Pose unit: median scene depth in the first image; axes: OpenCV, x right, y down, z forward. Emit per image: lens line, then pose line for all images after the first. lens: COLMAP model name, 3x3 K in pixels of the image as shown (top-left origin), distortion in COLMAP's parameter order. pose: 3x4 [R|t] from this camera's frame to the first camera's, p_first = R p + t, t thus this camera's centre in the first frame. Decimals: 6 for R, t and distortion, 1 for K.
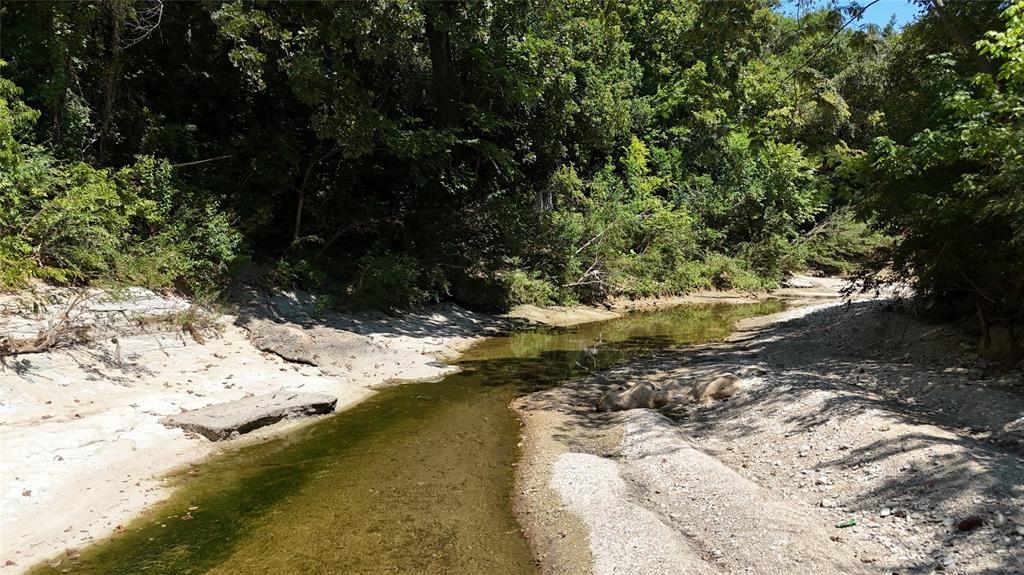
lens RADIAL K [[733.5, 0, 512.8], [0, 733.5, 291.6], [0, 0, 1]] dist [0.034345, 0.000381]
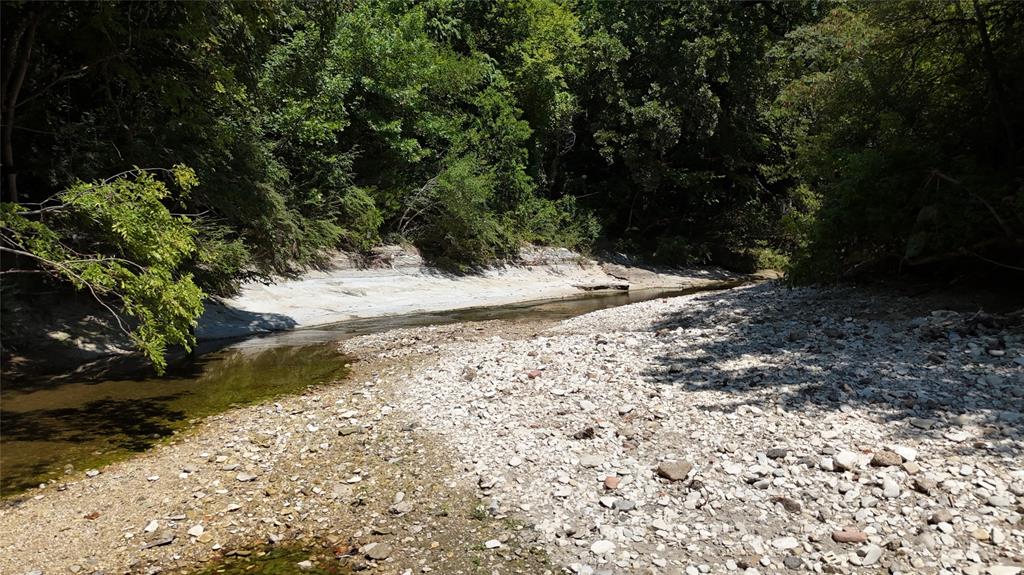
lens RADIAL K [[733.5, 0, 509.9], [0, 733.5, 288.3], [0, 0, 1]] dist [0.034345, 0.000381]
pose [[0.872630, 0.029013, -0.487519, 0.381460], [-0.033019, 0.999455, 0.000378, 0.093995], [0.487265, 0.015768, 0.873112, -0.861264]]
